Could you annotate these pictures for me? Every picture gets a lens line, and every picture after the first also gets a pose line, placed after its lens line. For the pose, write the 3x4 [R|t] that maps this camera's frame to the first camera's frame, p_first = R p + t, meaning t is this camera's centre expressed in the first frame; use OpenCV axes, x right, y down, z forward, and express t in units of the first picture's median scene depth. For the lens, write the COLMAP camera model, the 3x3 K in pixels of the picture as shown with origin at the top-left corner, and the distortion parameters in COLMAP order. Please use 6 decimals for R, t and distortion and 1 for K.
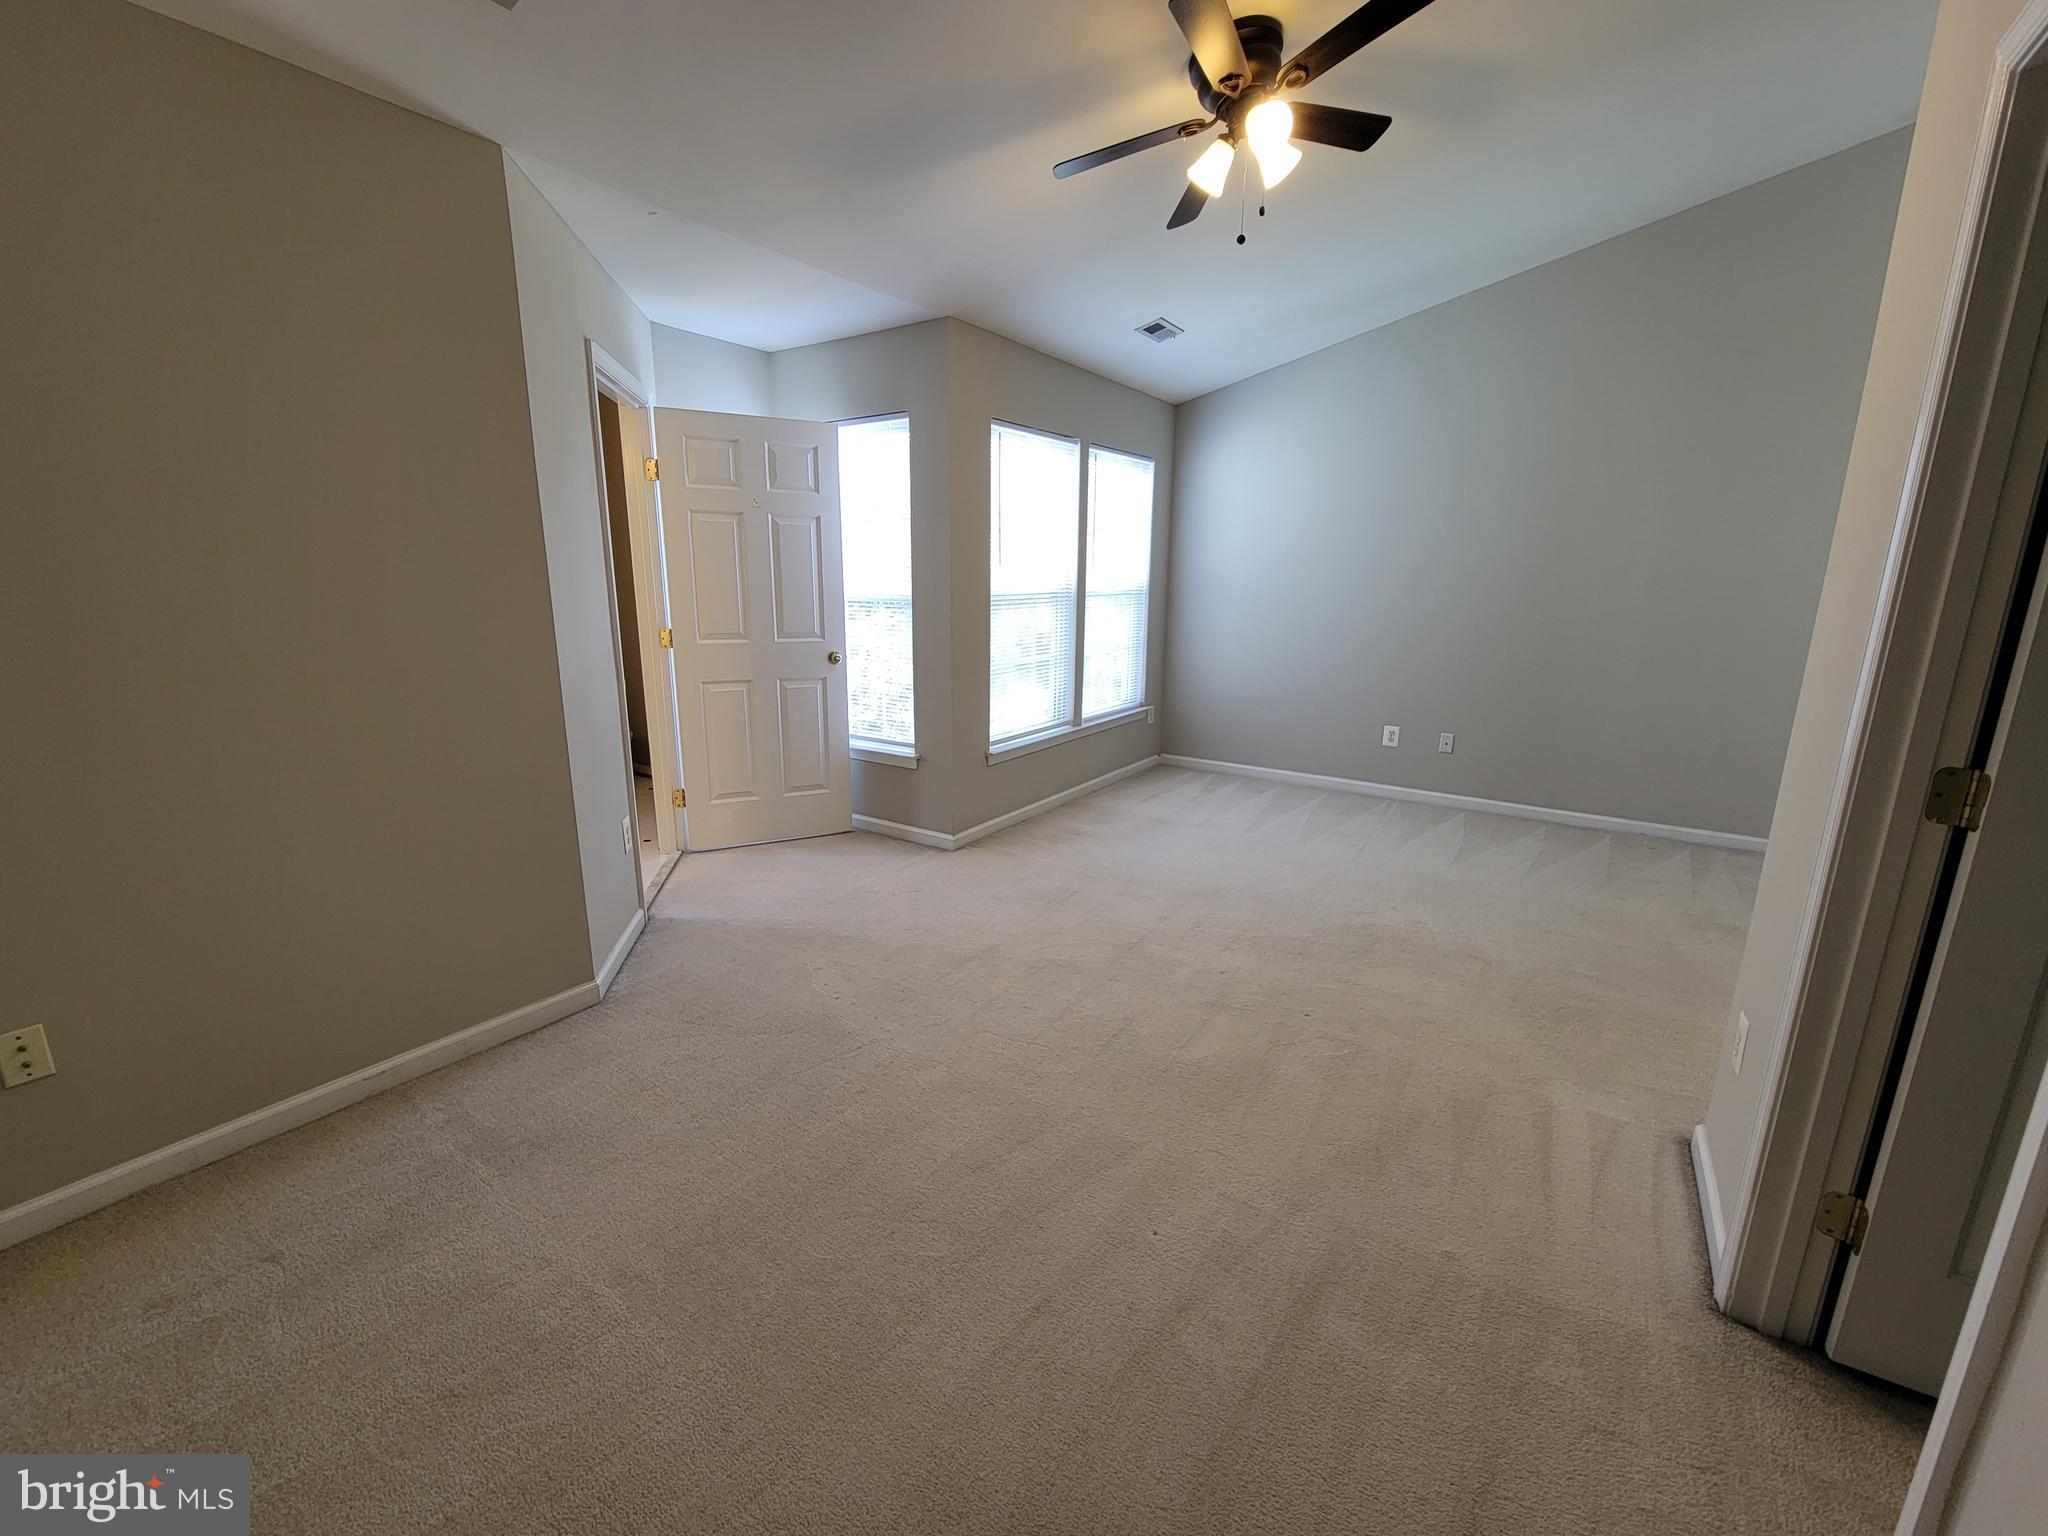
lens RADIAL K [[838.1, 0, 1024.0], [0, 838.1, 768.0], [0, 0, 1]] dist [-0.002516, -0.000670]
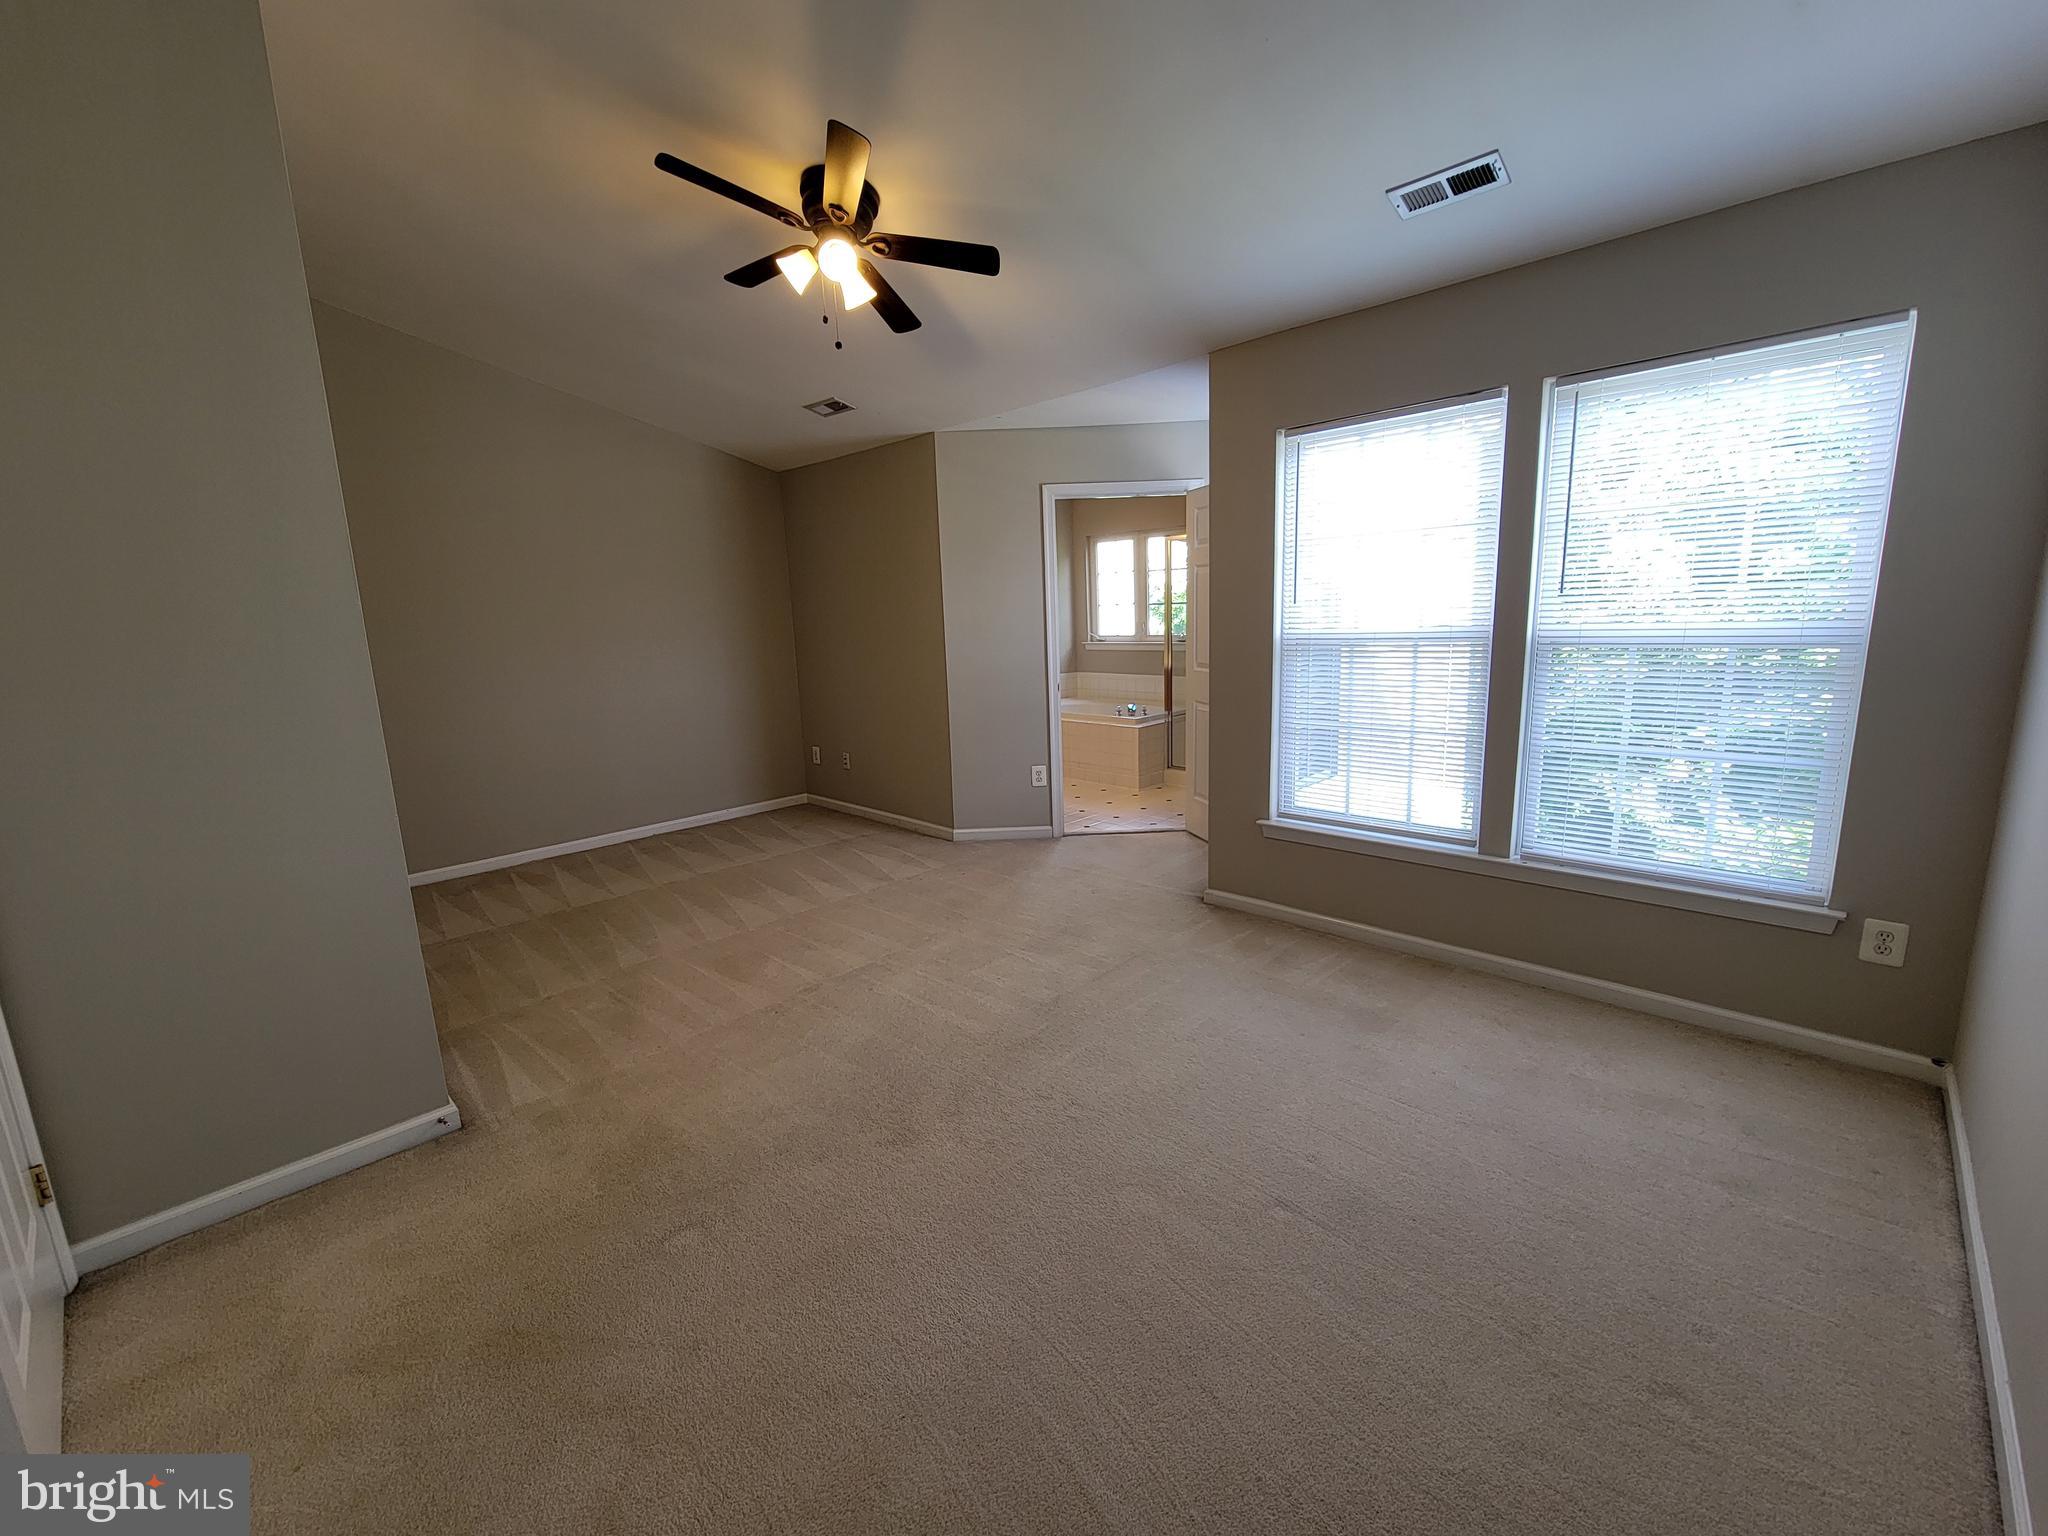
lens RADIAL K [[838.1, 0, 1024.0], [0, 838.1, 768.0], [0, 0, 1]] dist [-0.002516, -0.000670]
pose [[-0.181567, 0.176072, -0.967488, 0.800905], [-0.191285, 0.958724, 0.210375, -0.198054], [0.964595, 0.223263, -0.140393, 0.851570]]
